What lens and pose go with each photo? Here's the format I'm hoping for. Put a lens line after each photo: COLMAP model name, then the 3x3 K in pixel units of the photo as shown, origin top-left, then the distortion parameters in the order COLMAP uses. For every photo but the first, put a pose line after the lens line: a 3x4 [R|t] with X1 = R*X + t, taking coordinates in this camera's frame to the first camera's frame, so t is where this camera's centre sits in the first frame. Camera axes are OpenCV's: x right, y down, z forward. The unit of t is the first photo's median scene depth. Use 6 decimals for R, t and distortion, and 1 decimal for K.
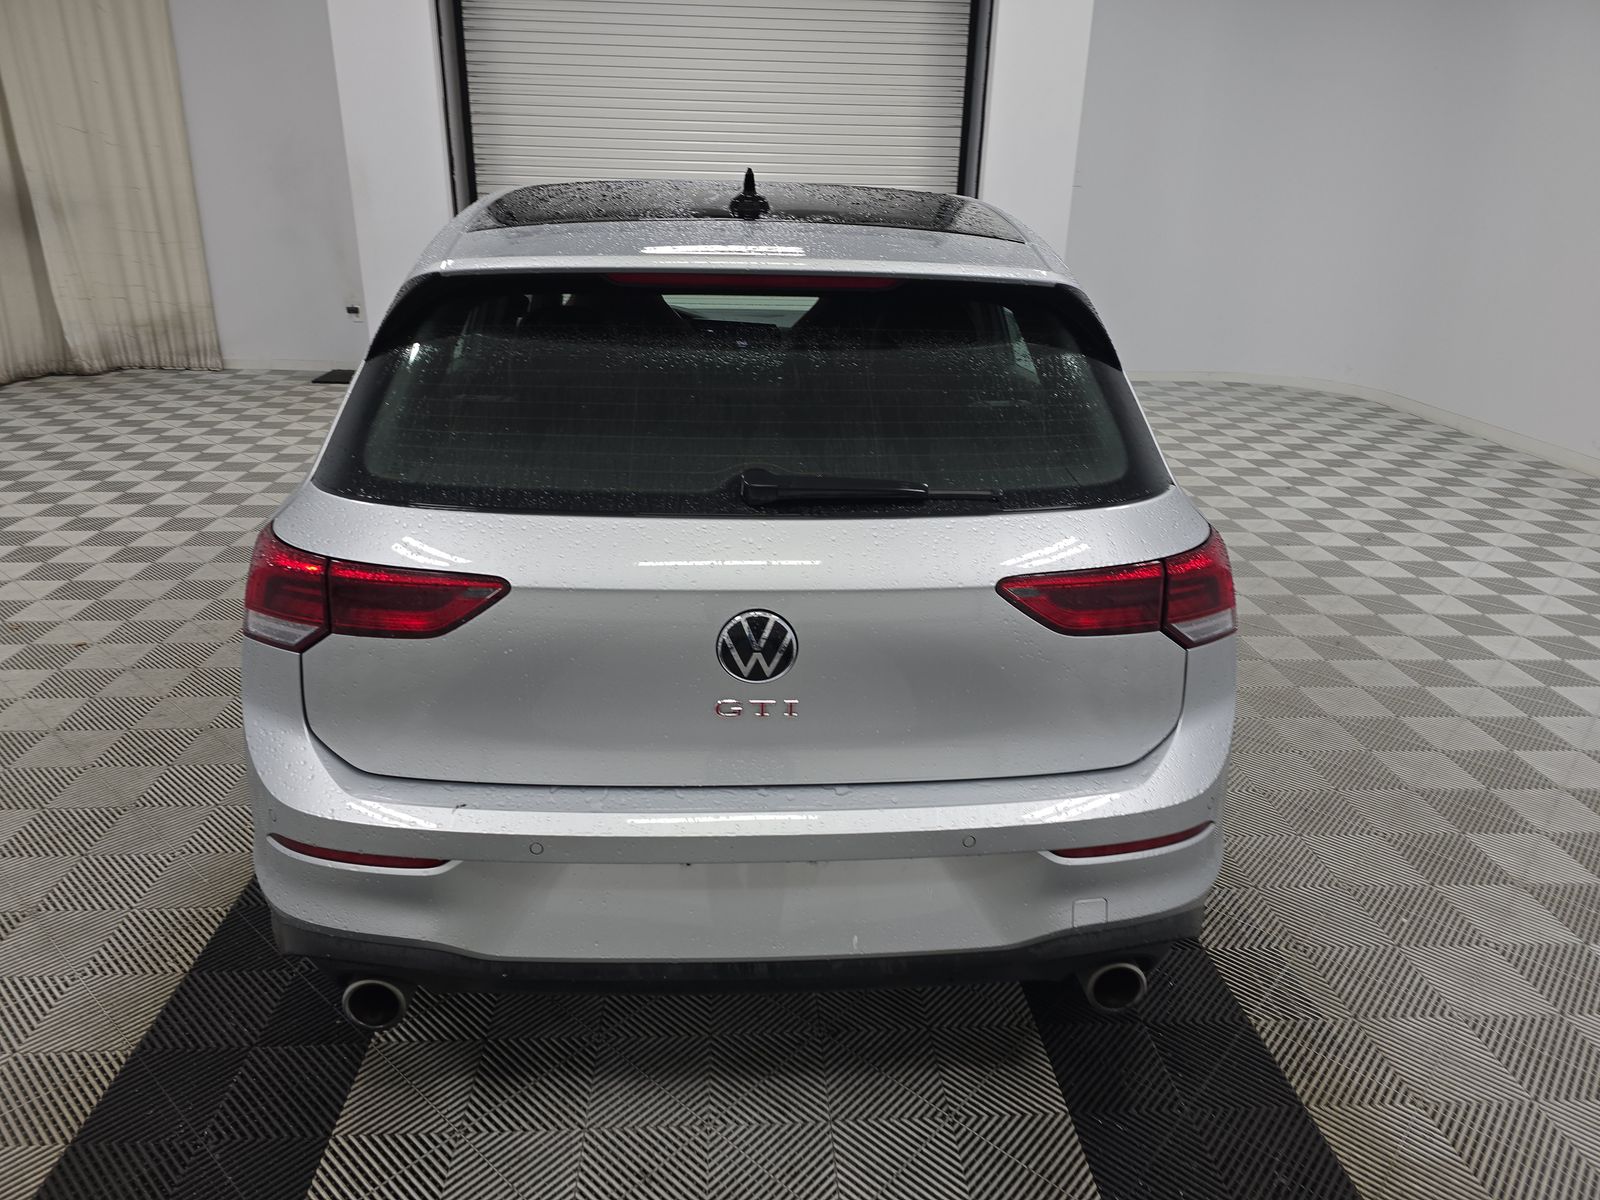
lens RADIAL K [[1084.0, 0, 800.0], [0, 1084.0, 600.0], [0, 0, 1]] dist [0.002685, 0.000535]
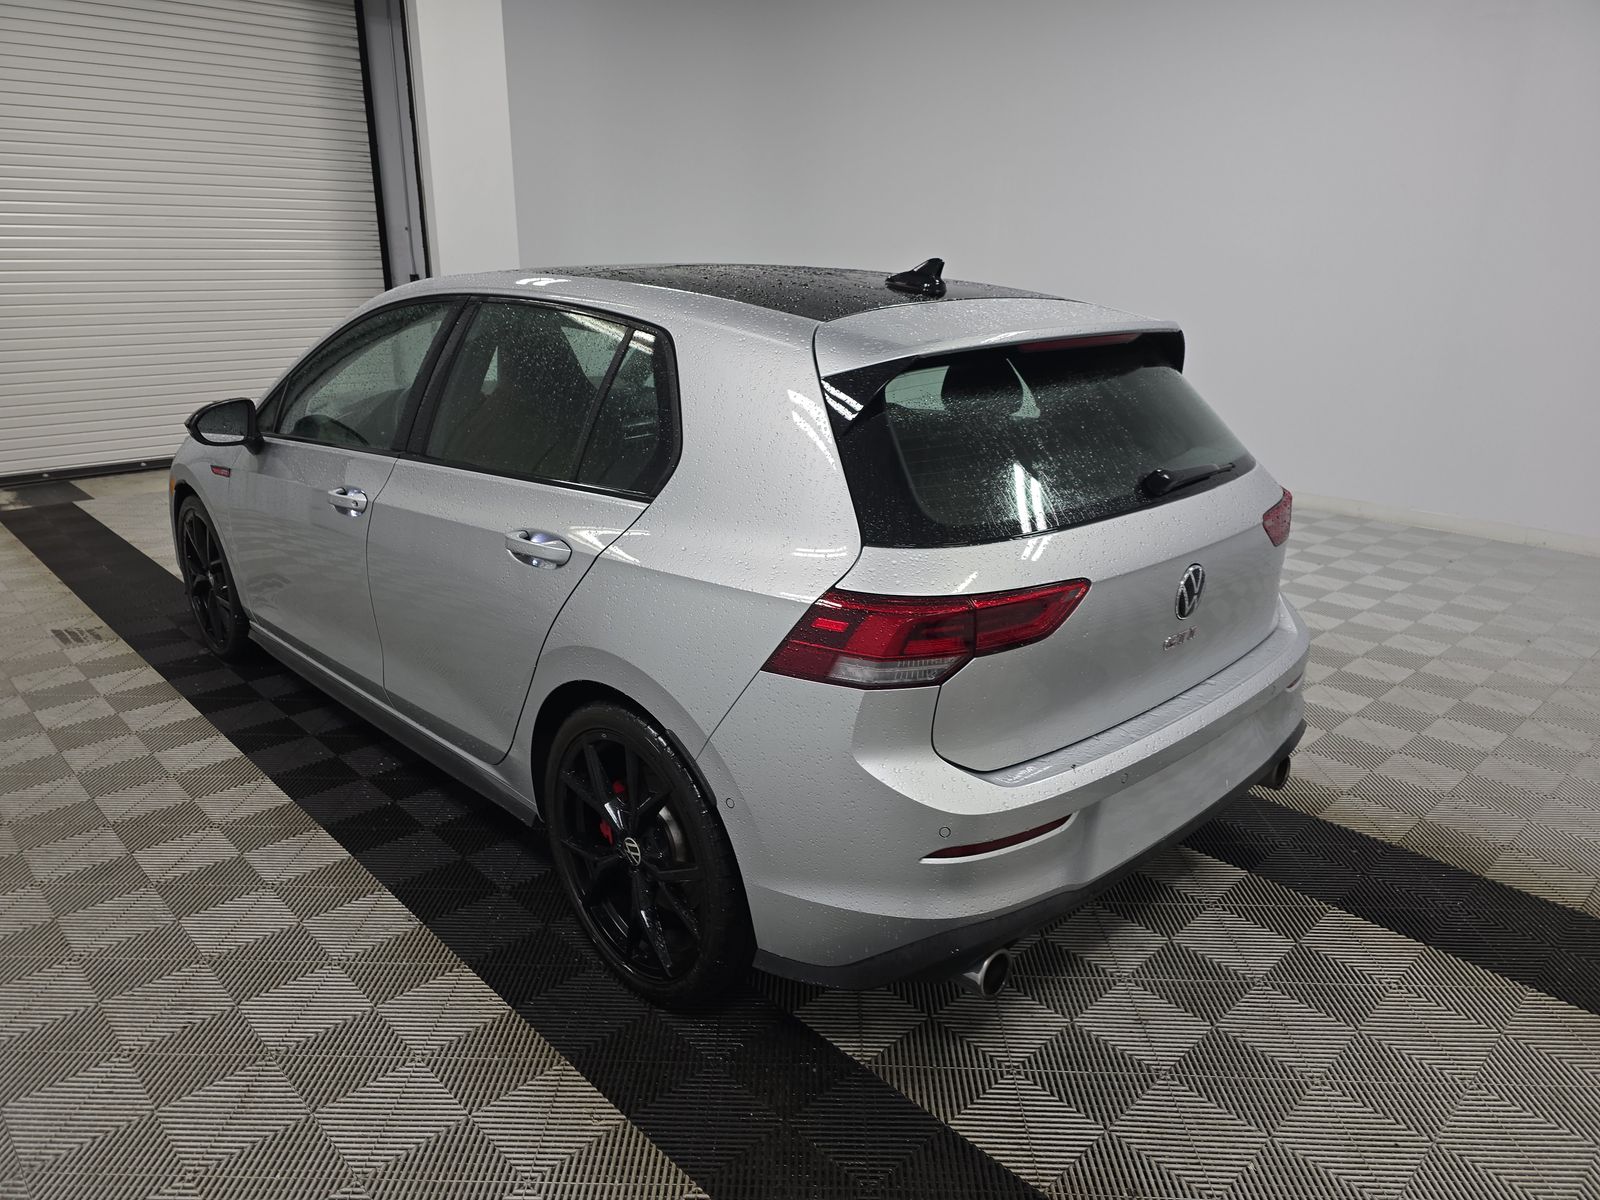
lens RADIAL K [[1084.0, 0, 800.0], [0, 1084.0, 600.0], [0, 0, 1]] dist [0.002685, 0.000535]
pose [[0.759706, -0.206975, 0.616448, -1.024671], [0.231348, 0.971997, 0.041240, -0.097443], [-0.607721, 0.111284, 0.786315, 0.147128]]
